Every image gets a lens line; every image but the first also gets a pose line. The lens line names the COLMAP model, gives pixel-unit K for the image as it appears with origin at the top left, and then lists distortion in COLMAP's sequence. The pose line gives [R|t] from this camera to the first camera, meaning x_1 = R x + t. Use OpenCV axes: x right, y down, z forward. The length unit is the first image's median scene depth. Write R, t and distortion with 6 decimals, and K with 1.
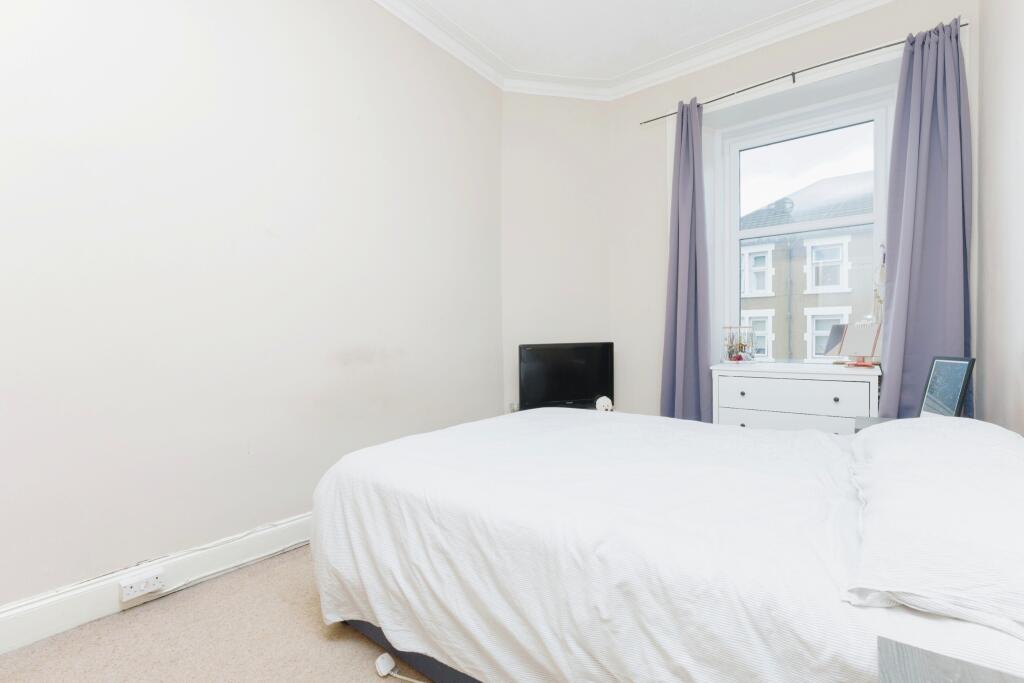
lens RADIAL K [[474.7, 0, 520.8], [0, 474.7, 342.9], [0, 0, 1]] dist [-0.010536, -0.000362]
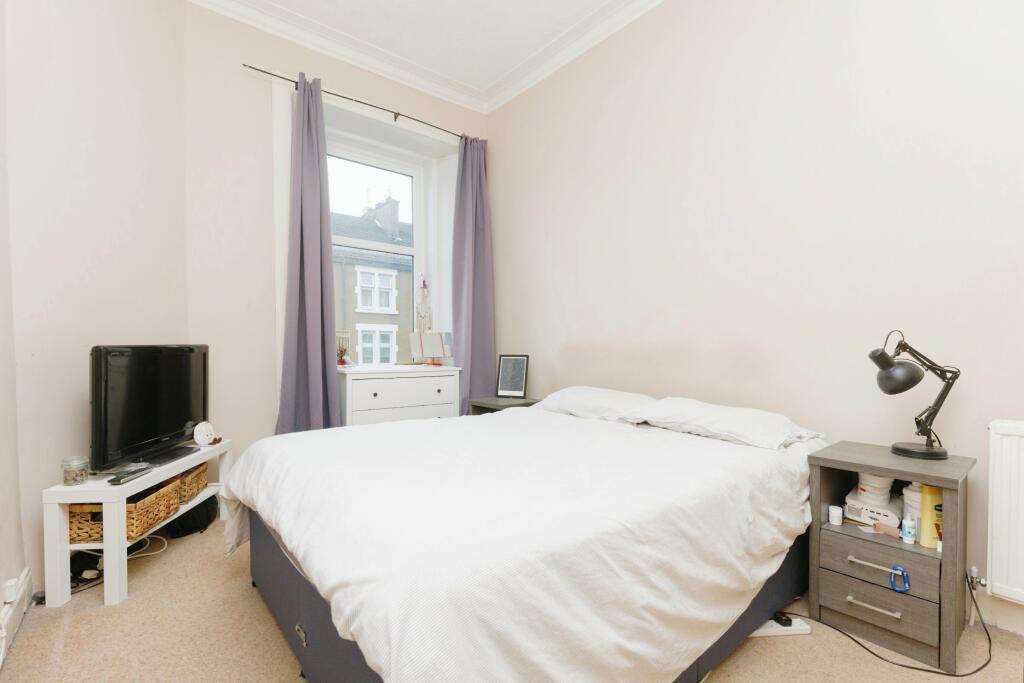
lens RADIAL K [[474.7, 0, 520.8], [0, 474.7, 342.9], [0, 0, 1]] dist [-0.010536, -0.000362]
pose [[0.202654, 0.017481, 0.979094, -0.510512], [0.006353, 0.999796, -0.019165, 0.016008], [-0.979230, 0.010104, 0.202502, 0.498104]]
